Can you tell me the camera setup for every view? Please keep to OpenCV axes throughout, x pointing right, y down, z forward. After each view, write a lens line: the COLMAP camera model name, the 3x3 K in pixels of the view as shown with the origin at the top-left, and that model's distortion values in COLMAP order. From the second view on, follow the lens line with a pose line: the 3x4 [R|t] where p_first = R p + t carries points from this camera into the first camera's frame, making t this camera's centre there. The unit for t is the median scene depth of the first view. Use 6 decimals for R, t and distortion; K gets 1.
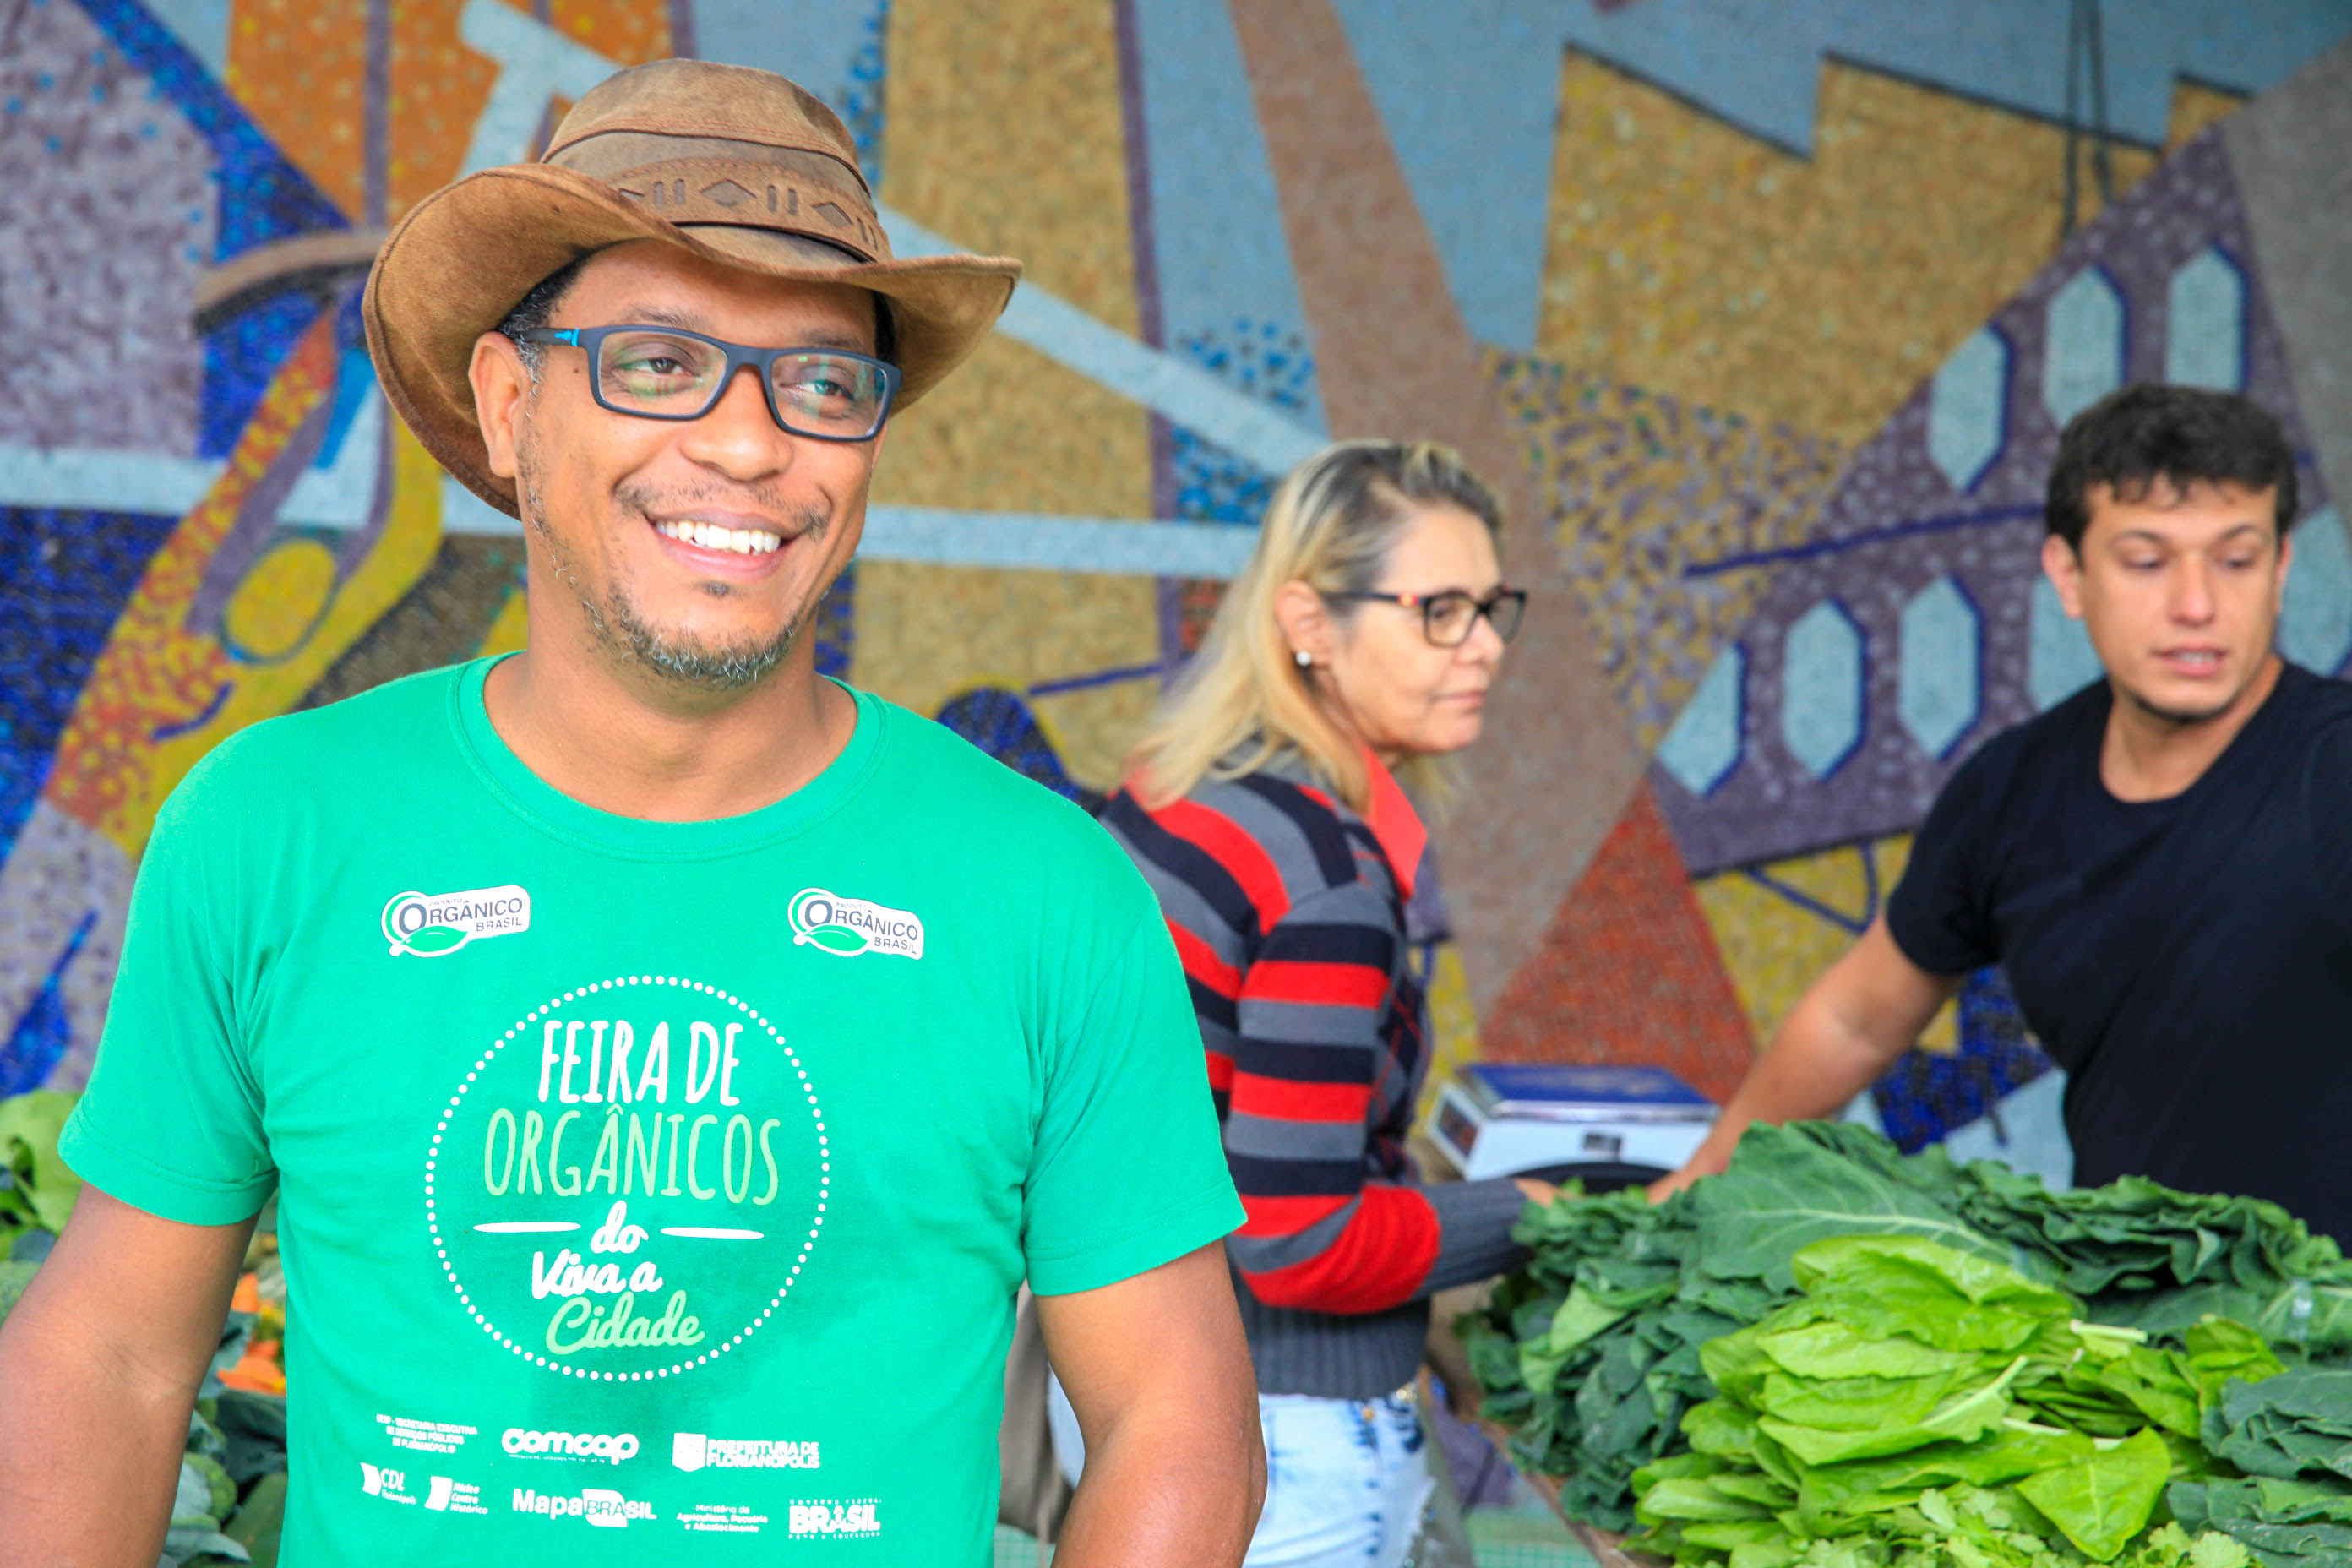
lens RADIAL K [[4304.9, 0, 1168.1], [0, 4304.9, 792.4], [0, 0, 1]] dist [0.207404, 0.123672]
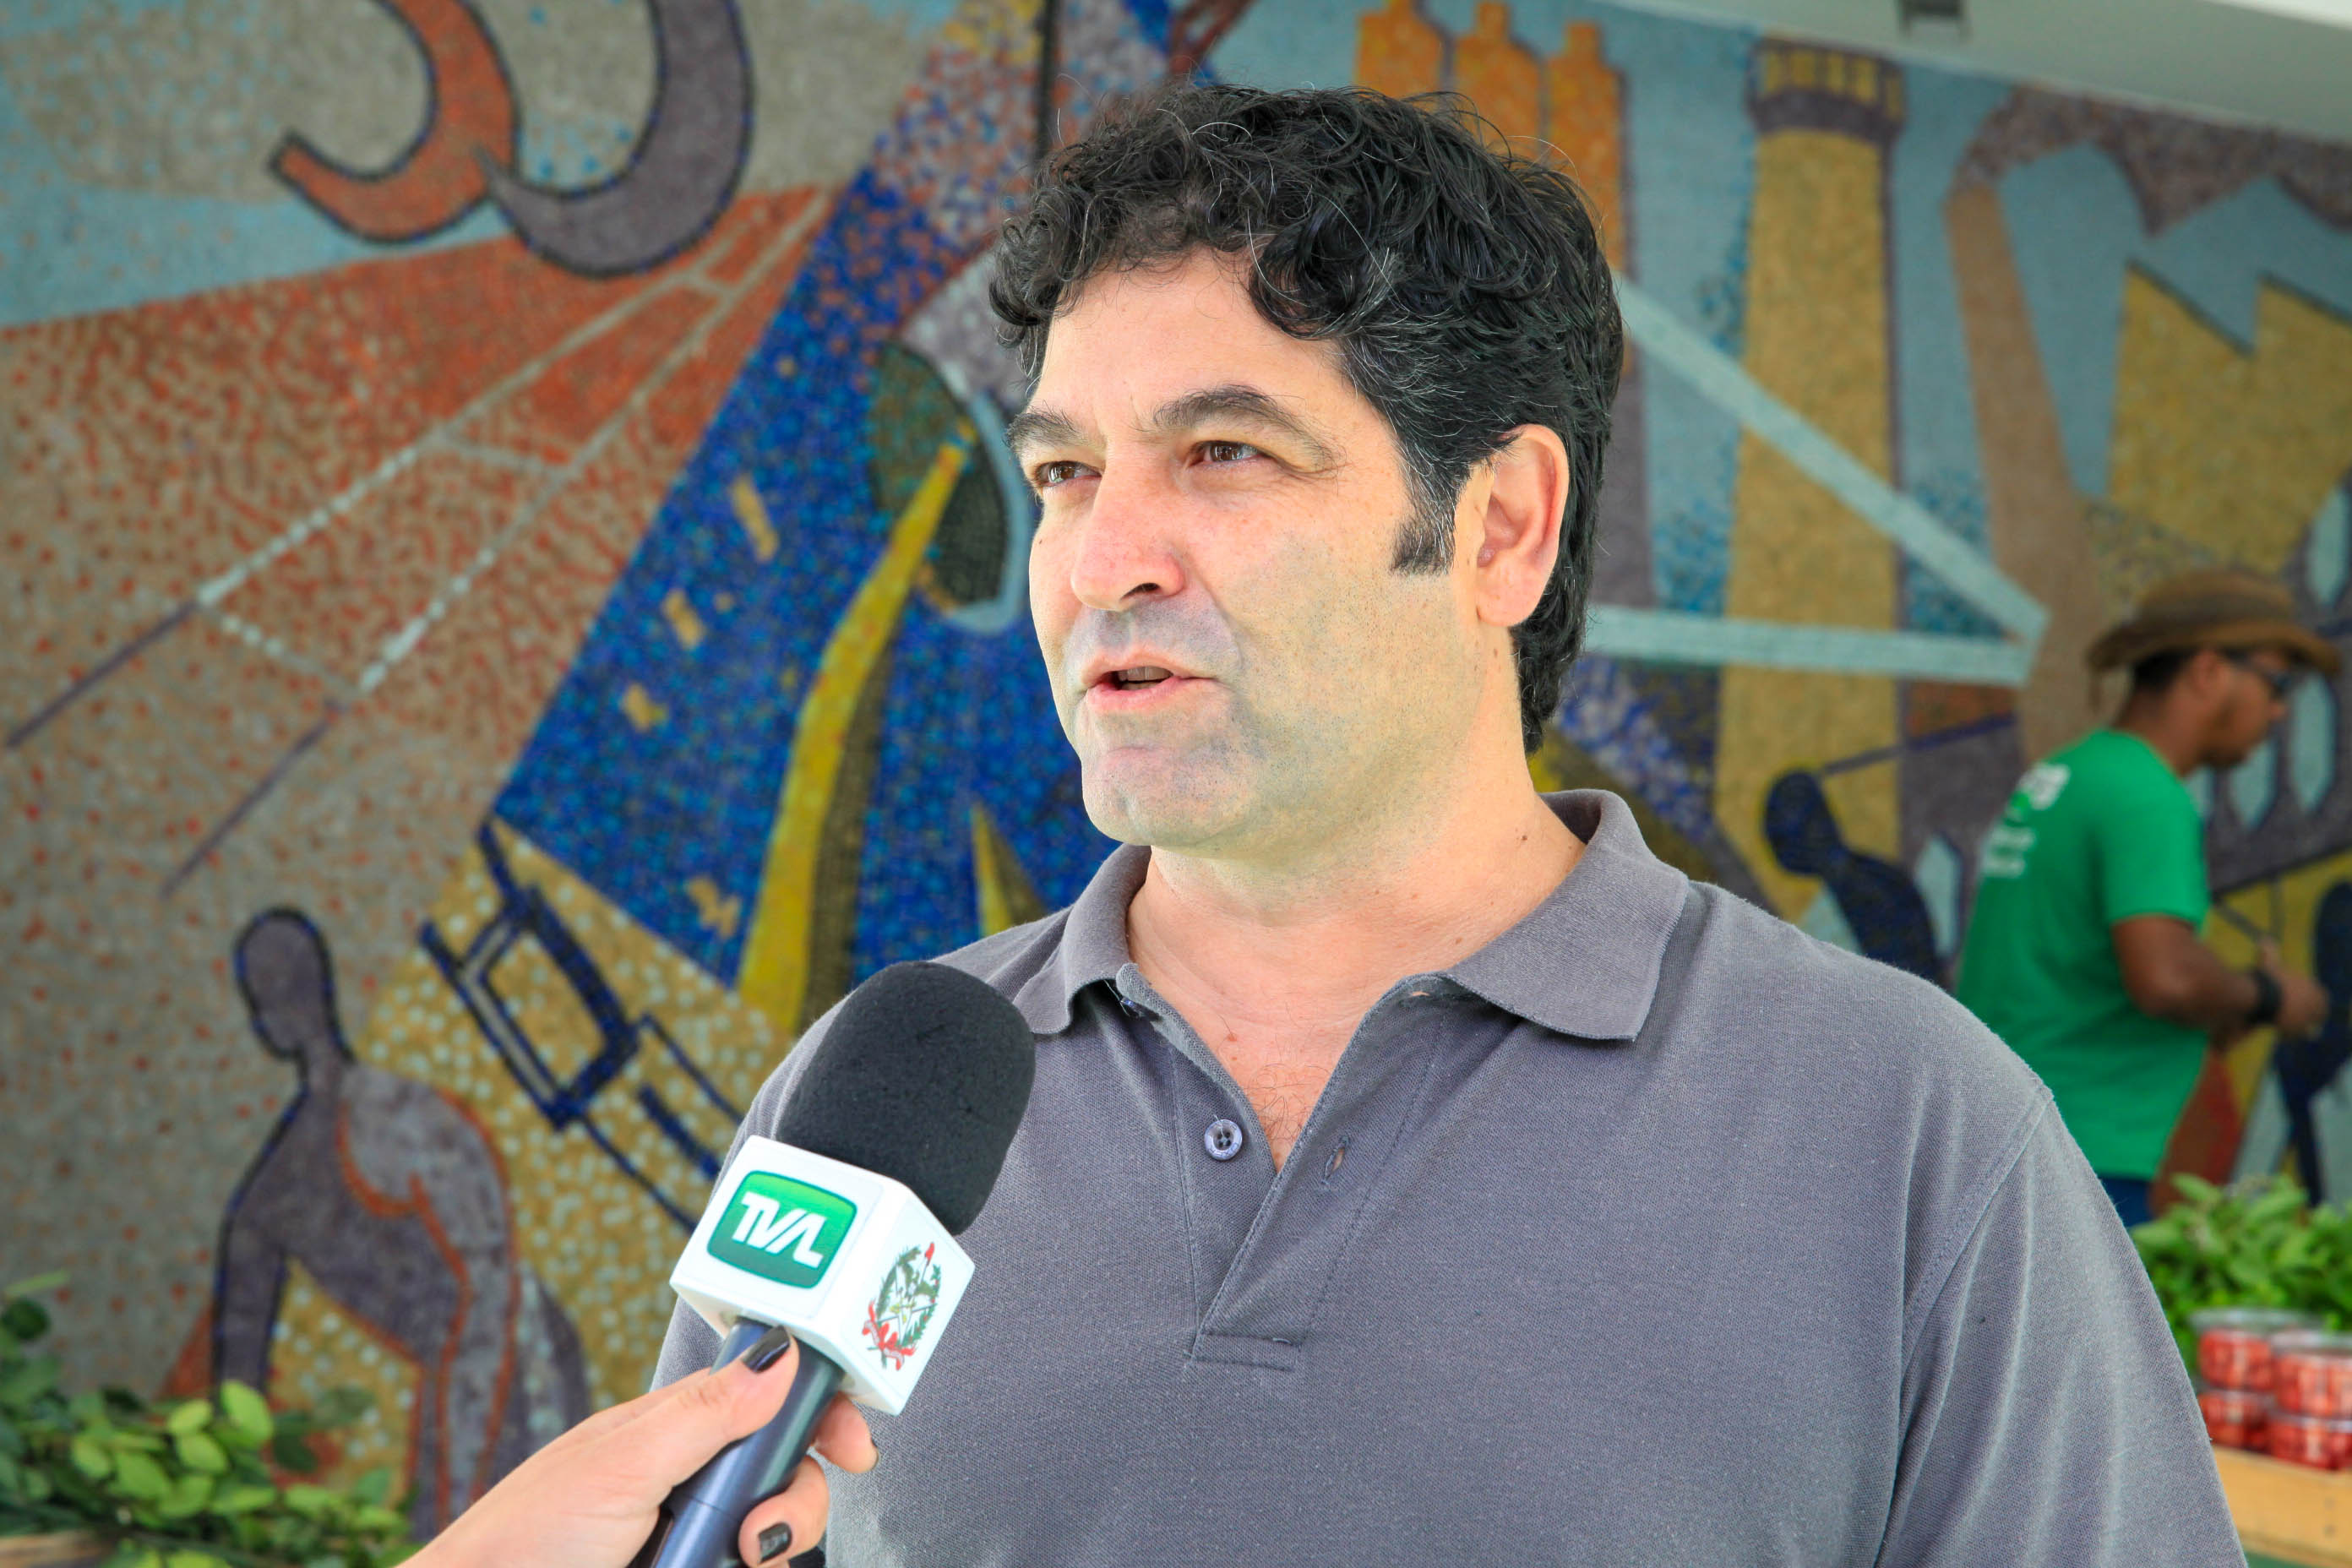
lens RADIAL K [[4304.9, 0, 1168.1], [0, 4304.9, 792.4], [0, 0, 1]] dist [0.207404, 0.123672]
pose [[0.855168, -0.014963, 0.518135, -0.828455], [0.015767, 0.999872, 0.002851, -0.023903], [-0.518111, 0.005732, 0.855294, 0.047257]]
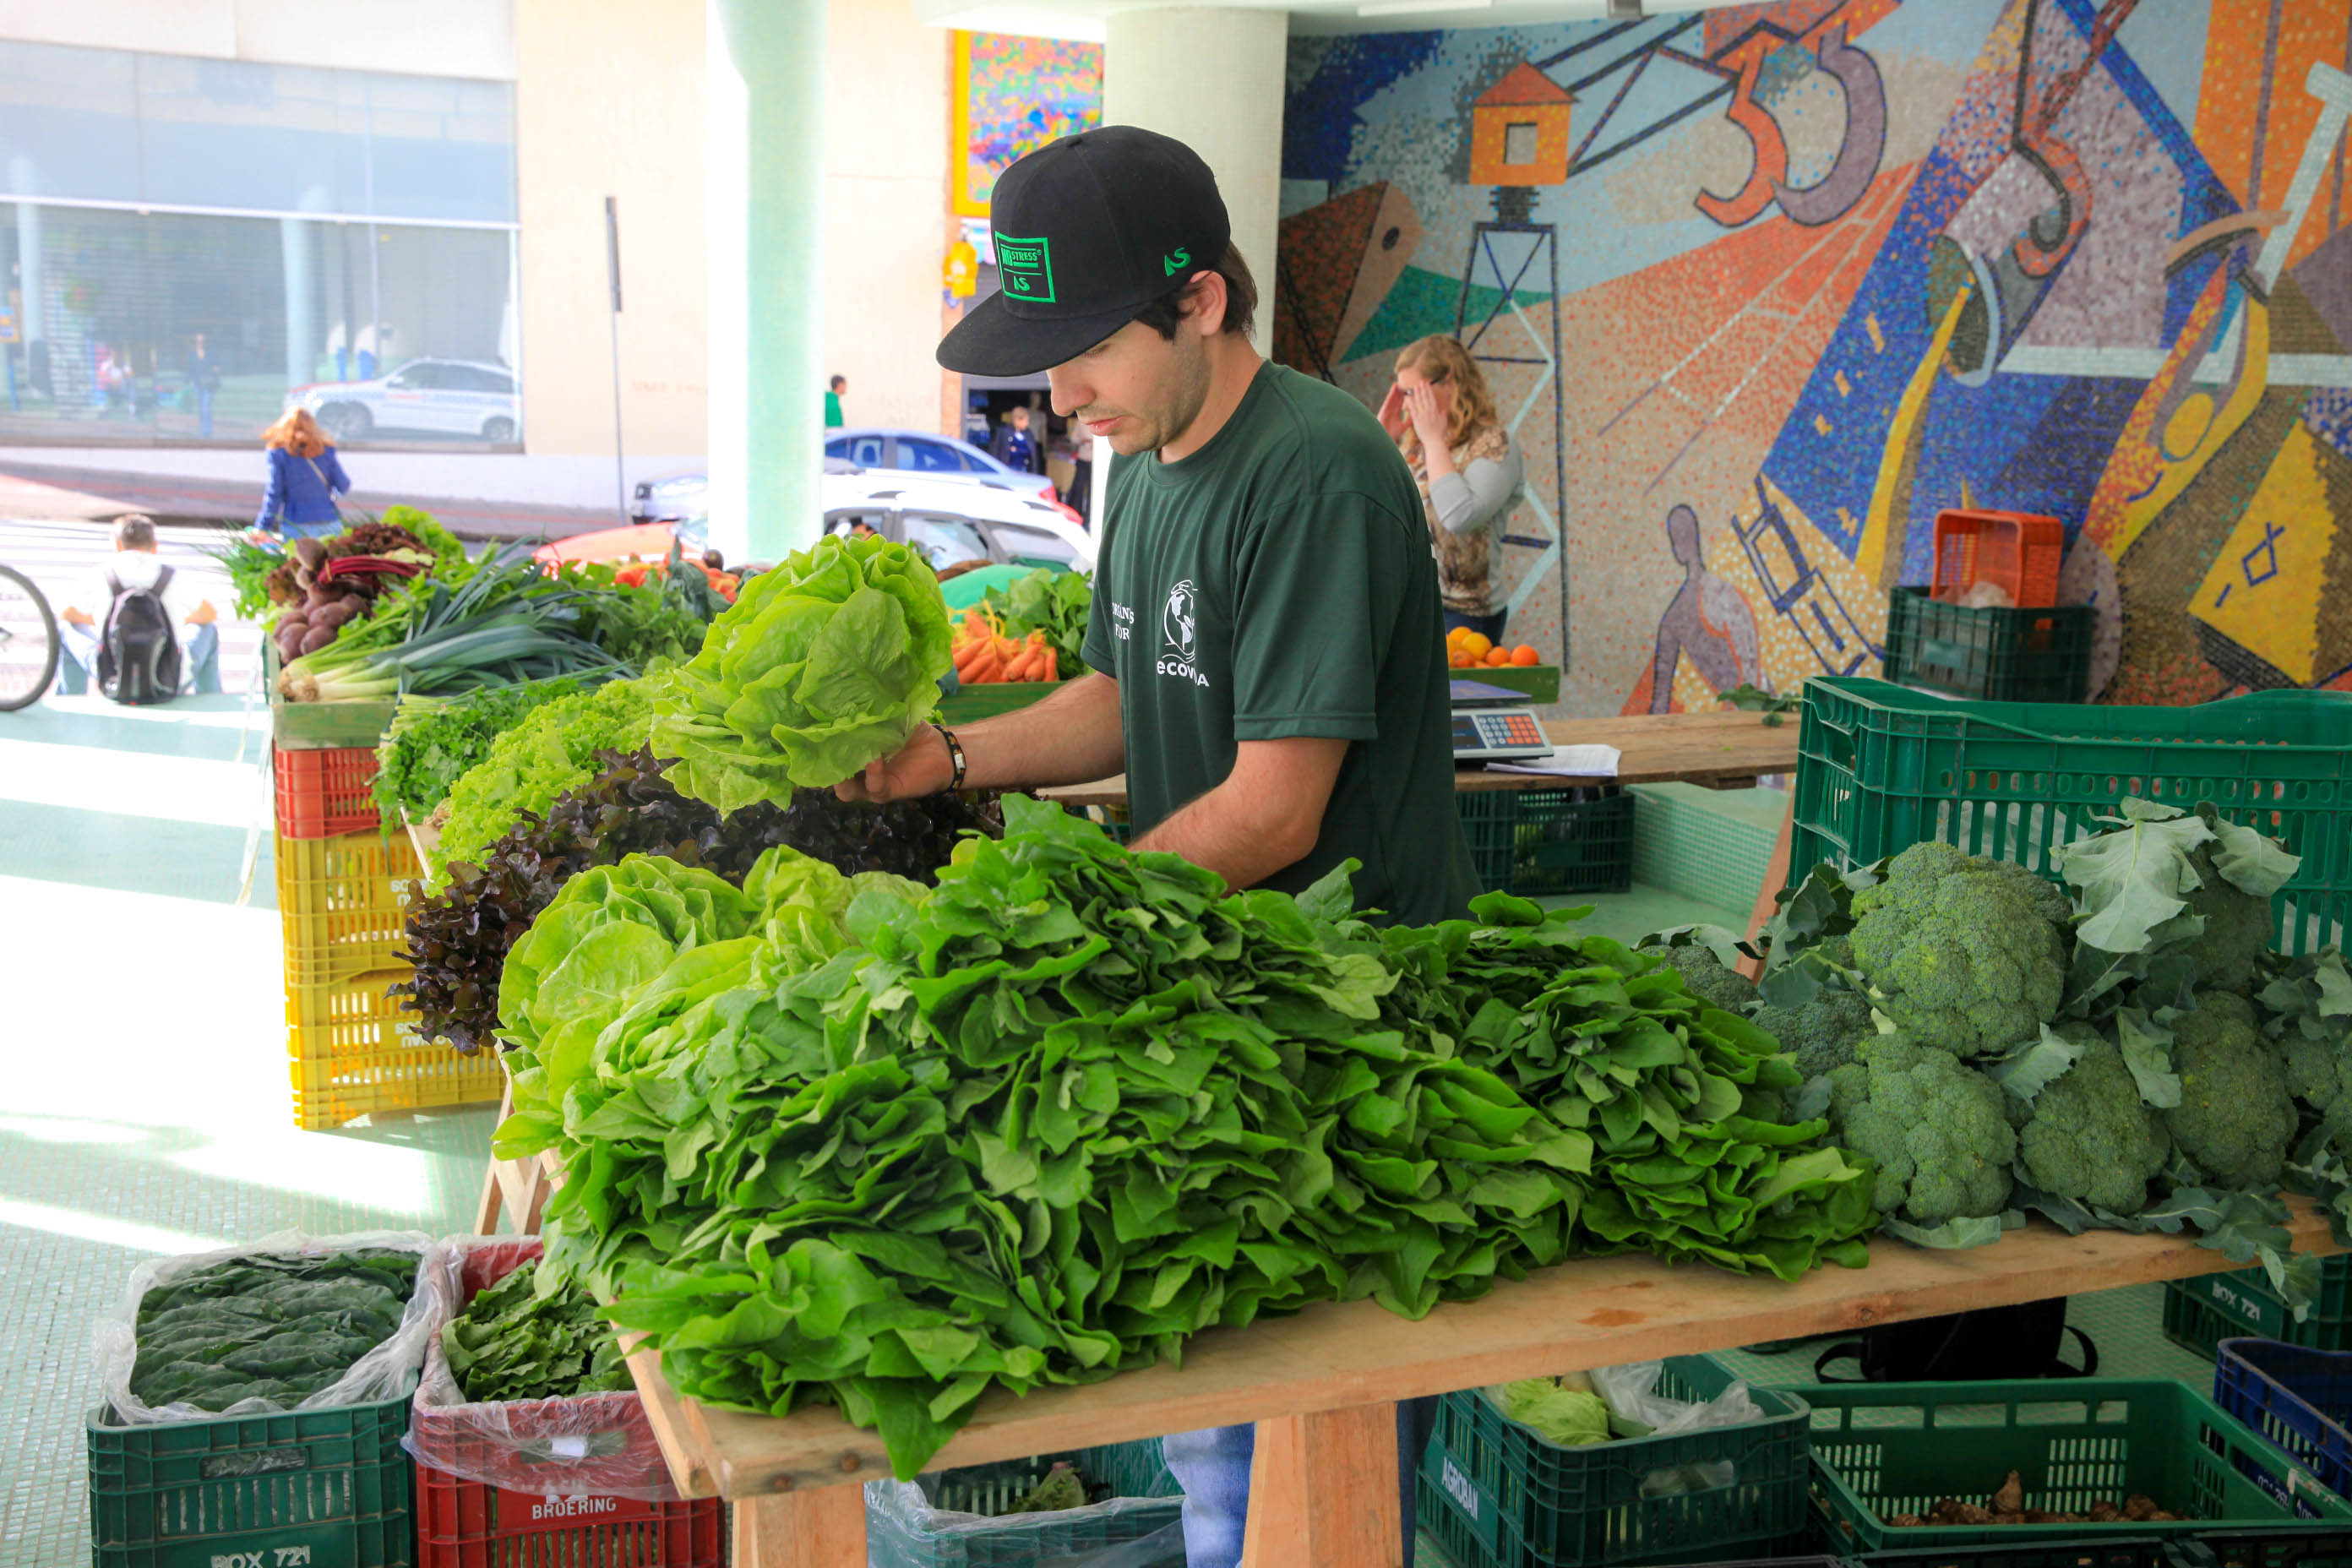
lens RADIAL K [[2322.5, 0, 1168.4], [0, 2322.5, 780.8], [0, 0, 1]] dist [-0.017777, 0.111485]
pose [[0.299715, 0.143872, -0.943118, 0.591651], [-0.058083, 0.989482, 0.132486, -0.001697], [0.952259, 0.015071, 0.304919, 0.298527]]
